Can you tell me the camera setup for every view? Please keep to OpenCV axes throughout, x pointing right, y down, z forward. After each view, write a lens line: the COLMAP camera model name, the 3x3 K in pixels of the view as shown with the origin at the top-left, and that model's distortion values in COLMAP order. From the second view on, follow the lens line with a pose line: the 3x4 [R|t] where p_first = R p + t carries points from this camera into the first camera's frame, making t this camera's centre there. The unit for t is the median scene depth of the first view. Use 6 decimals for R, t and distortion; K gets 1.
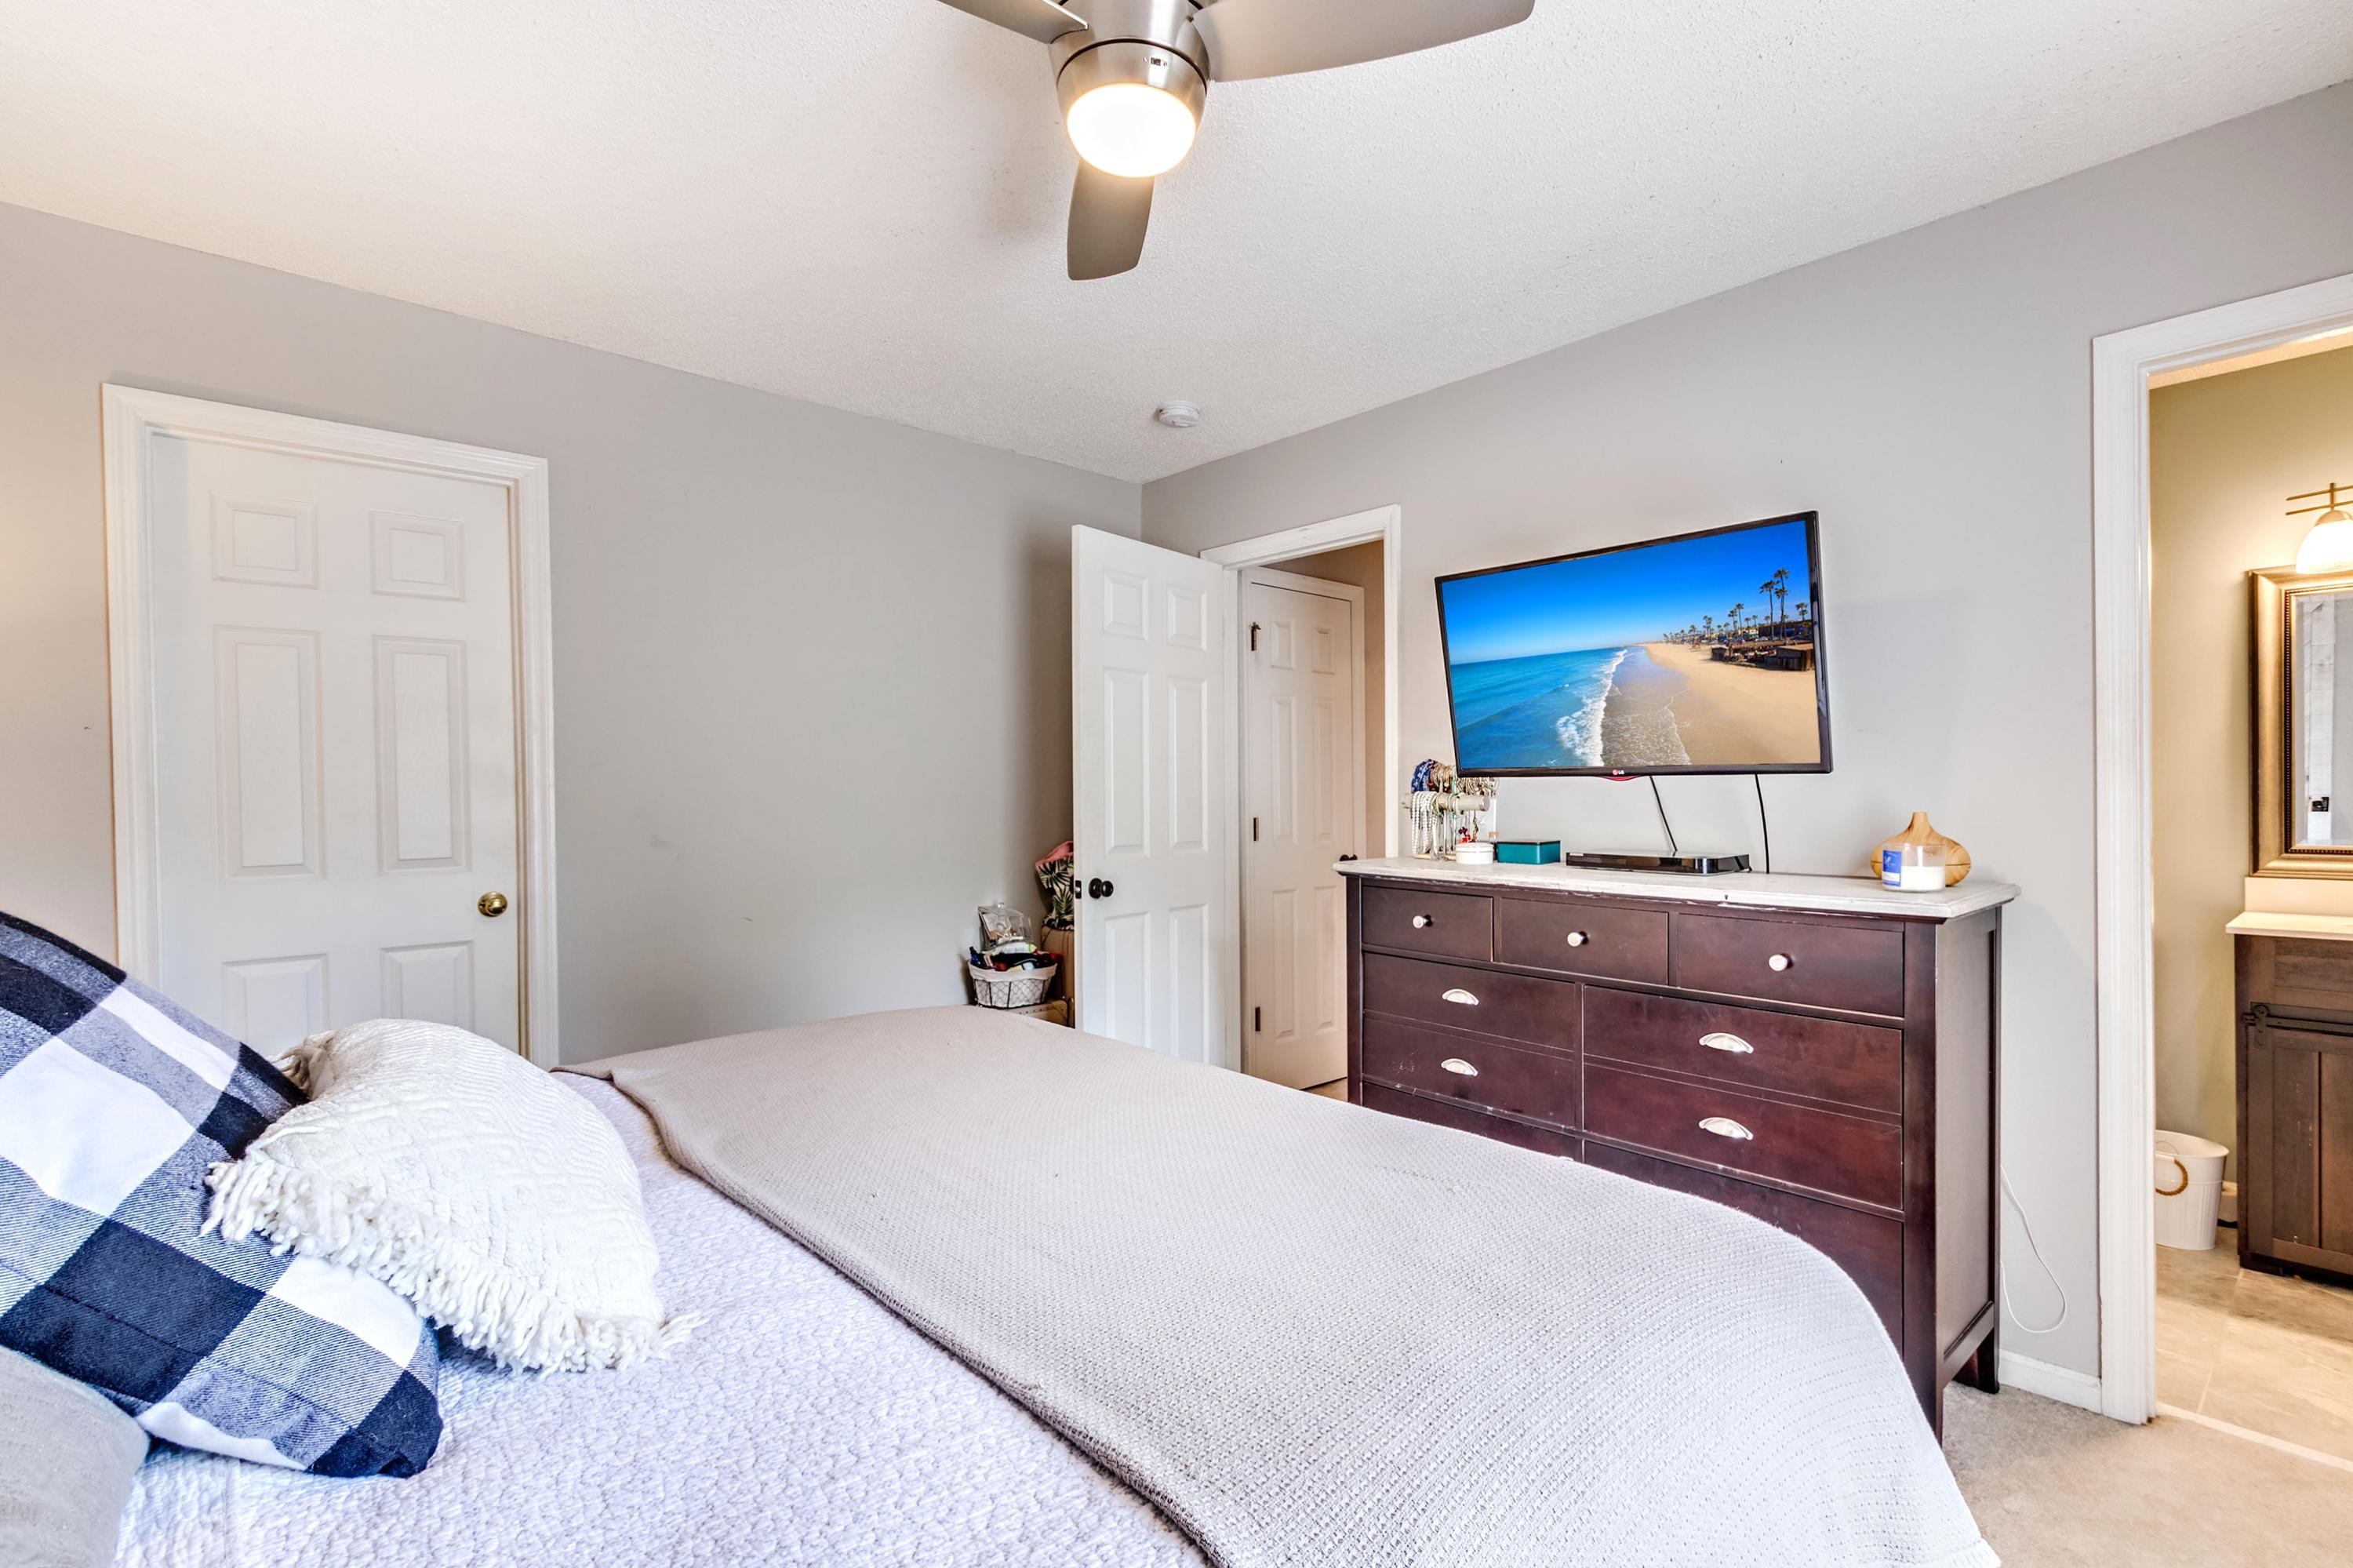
lens RADIAL K [[1109.9, 0, 1163.5], [0, 1109.9, 784.7], [0, 0, 1]] dist [-0.001521, -0.000432]
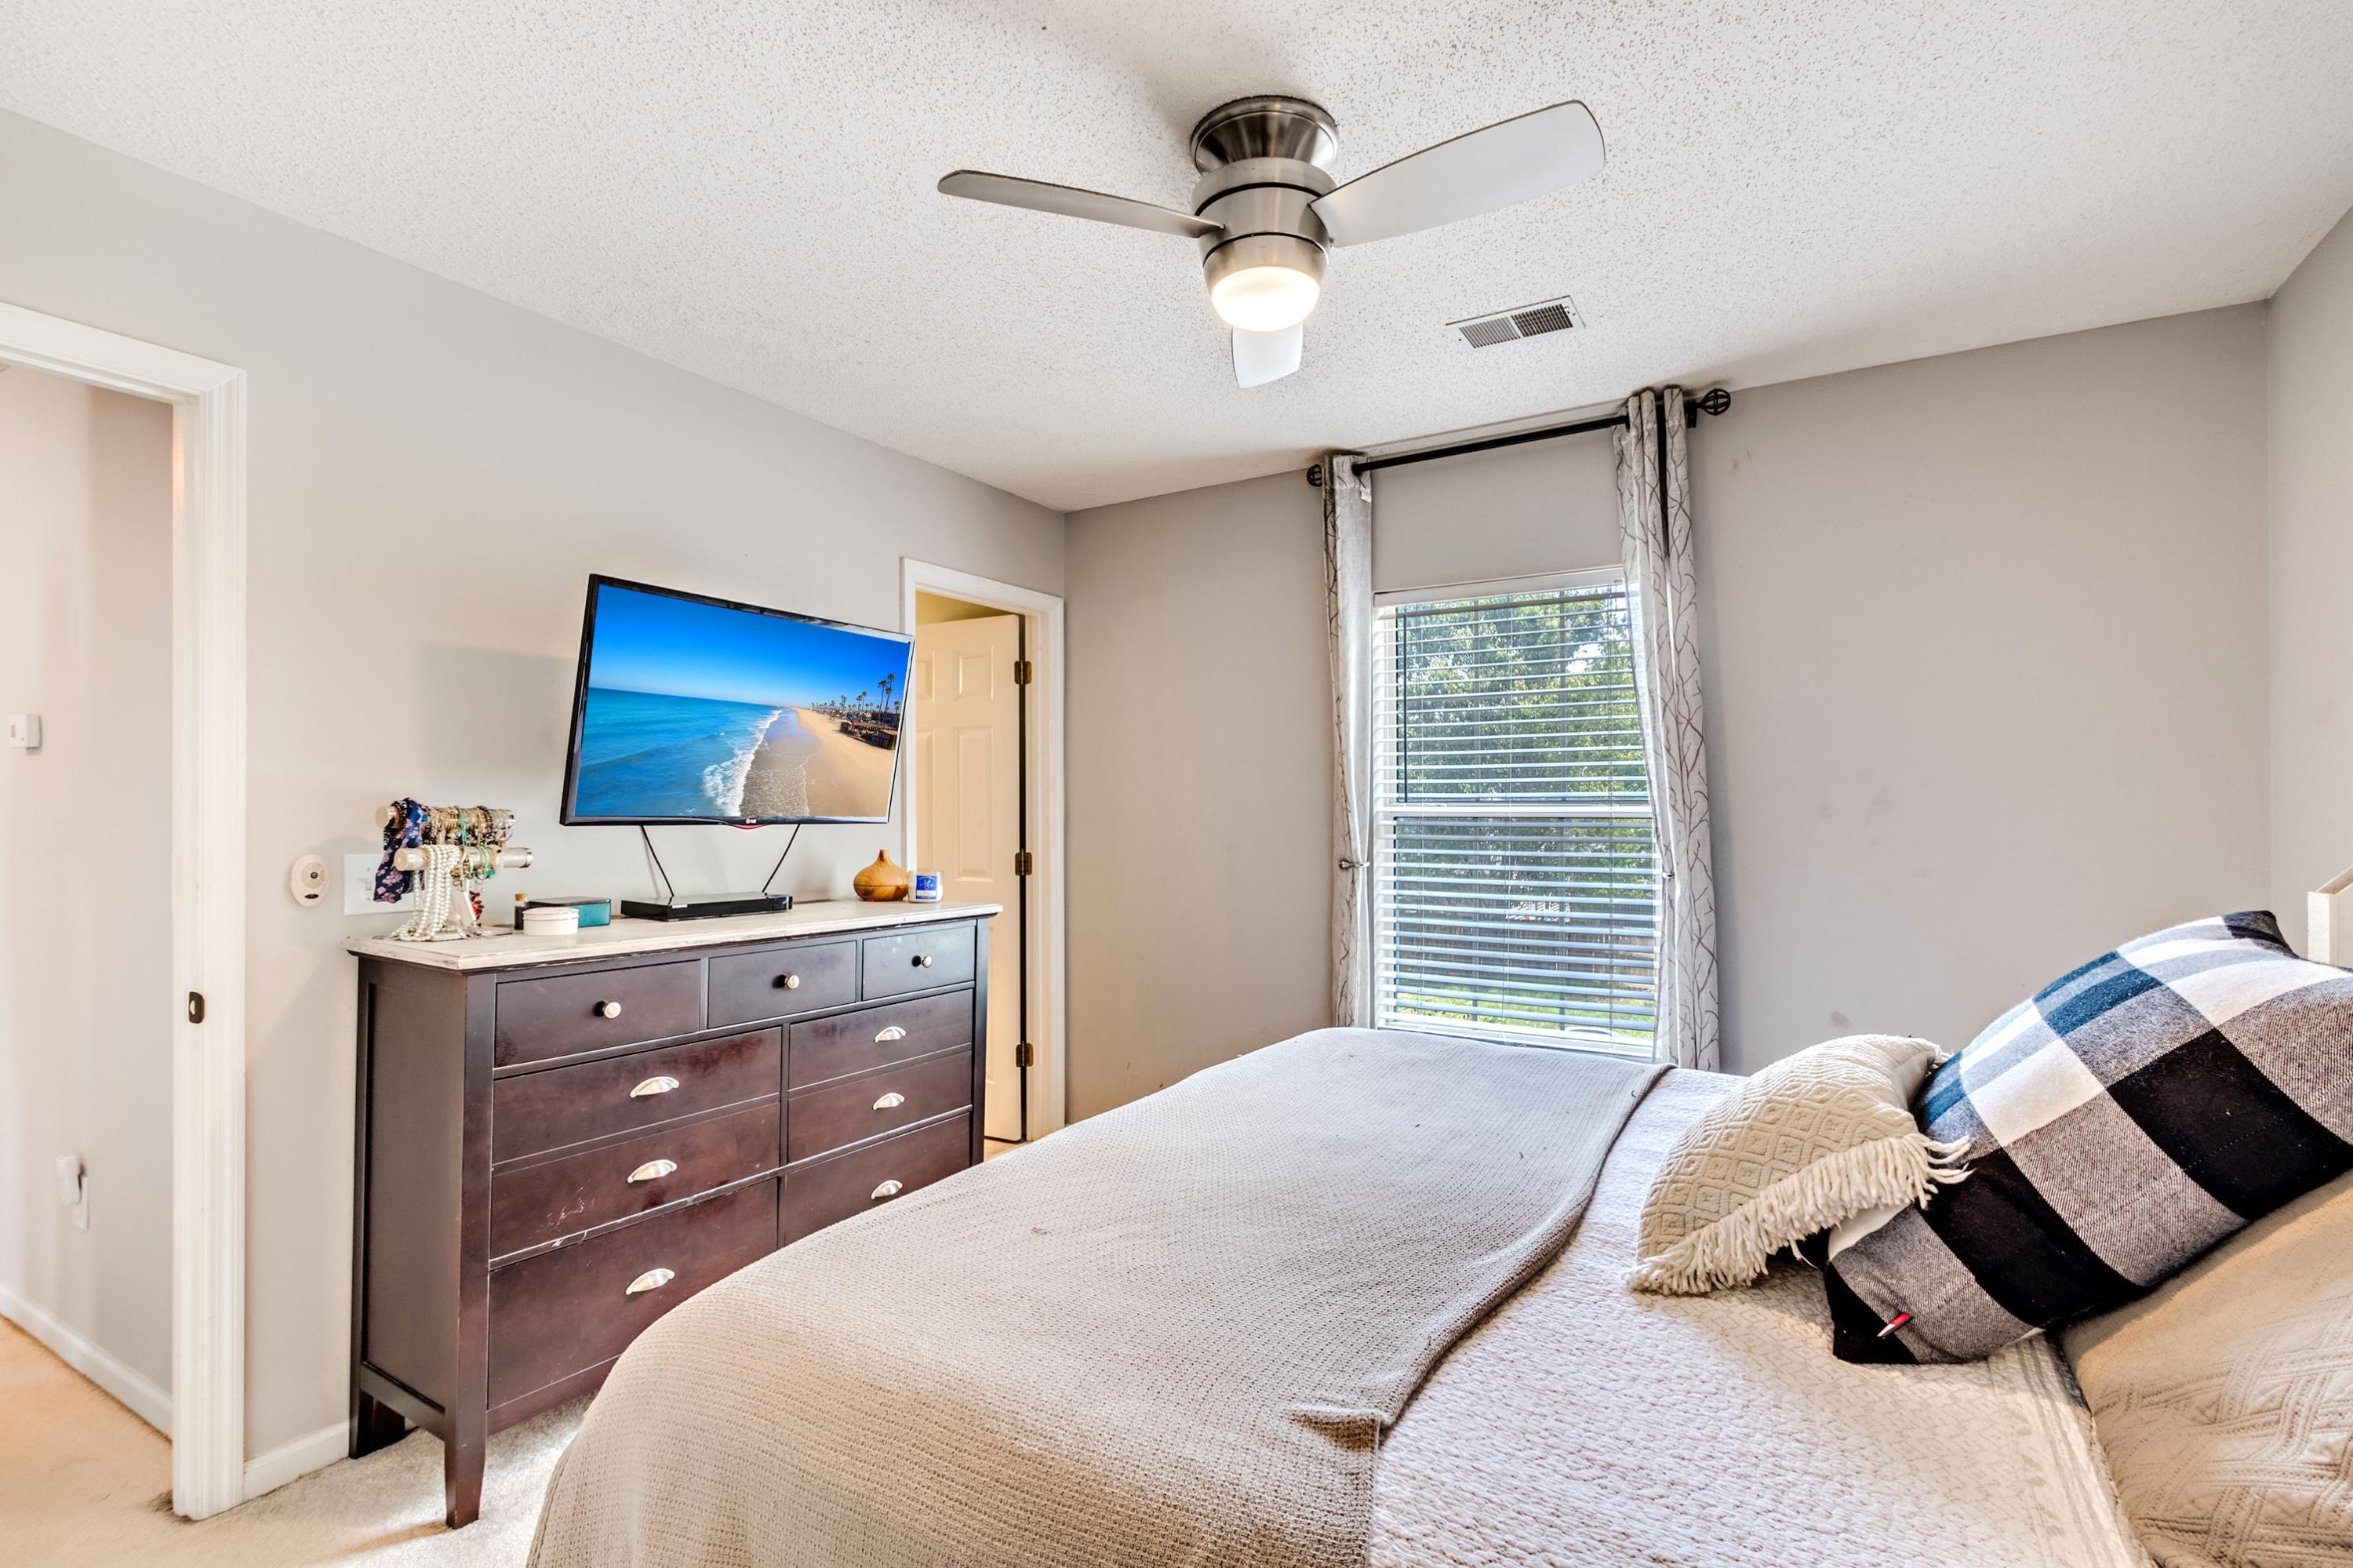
lens RADIAL K [[1109.9, 0, 1161.3], [0, 1109.9, 794.0], [0, 0, 1]] dist [-0.001521, -0.000432]
pose [[-0.315697, 0.031189, 0.948347, -0.705563], [0.005121, 0.999501, -0.031167, -0.003470], [-0.948846, -0.004983, -0.315699, 0.956284]]
